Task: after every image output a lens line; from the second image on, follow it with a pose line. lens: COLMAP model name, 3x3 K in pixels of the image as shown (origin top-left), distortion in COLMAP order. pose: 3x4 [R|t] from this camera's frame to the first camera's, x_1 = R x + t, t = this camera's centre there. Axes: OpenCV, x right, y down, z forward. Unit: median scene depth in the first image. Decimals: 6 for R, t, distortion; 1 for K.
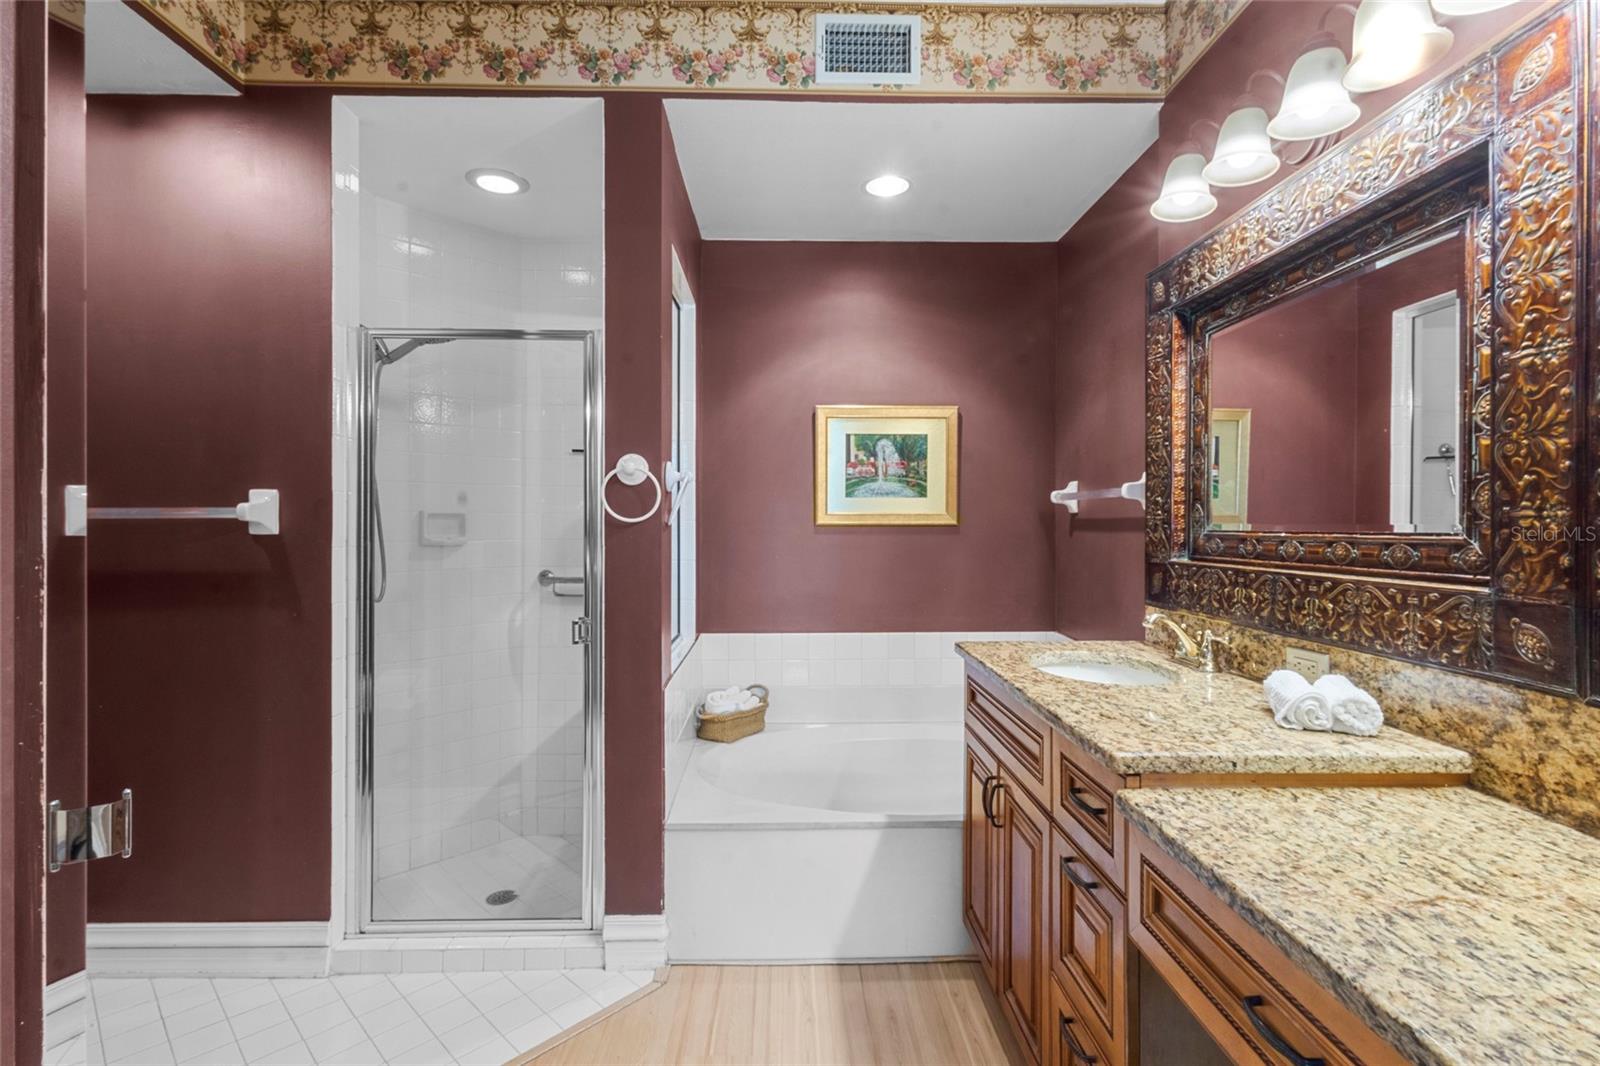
lens RADIAL K [[726.3, 0, 801.1], [0, 726.3, 545.9], [0, 0, 1]] dist [0.002616, 0.001112]
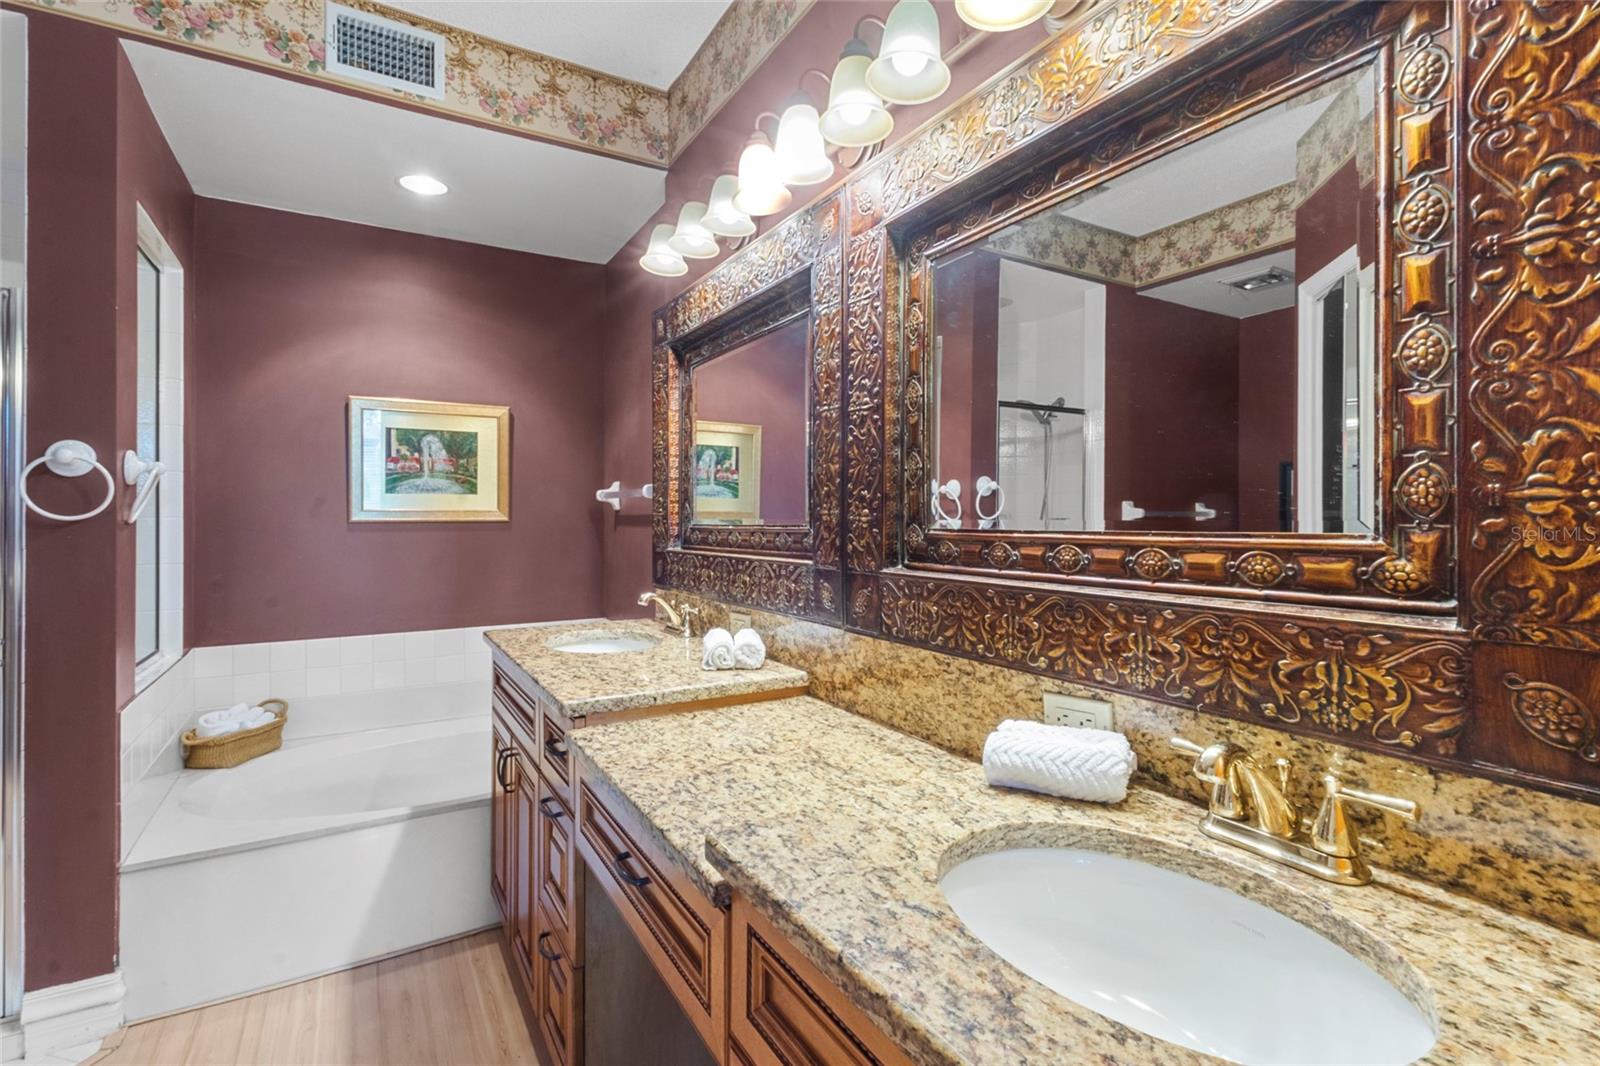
lens RADIAL K [[735.2, 0, 792.8], [0, 735.2, 526.3], [0, 0, 1]] dist [0.002522, 0.000306]
pose [[0.873695, -0.008328, 0.486402, 0.092002], [0.019103, 0.999670, -0.017197, 0.006413], [-0.486098, 0.024316, 0.873566, -0.177273]]
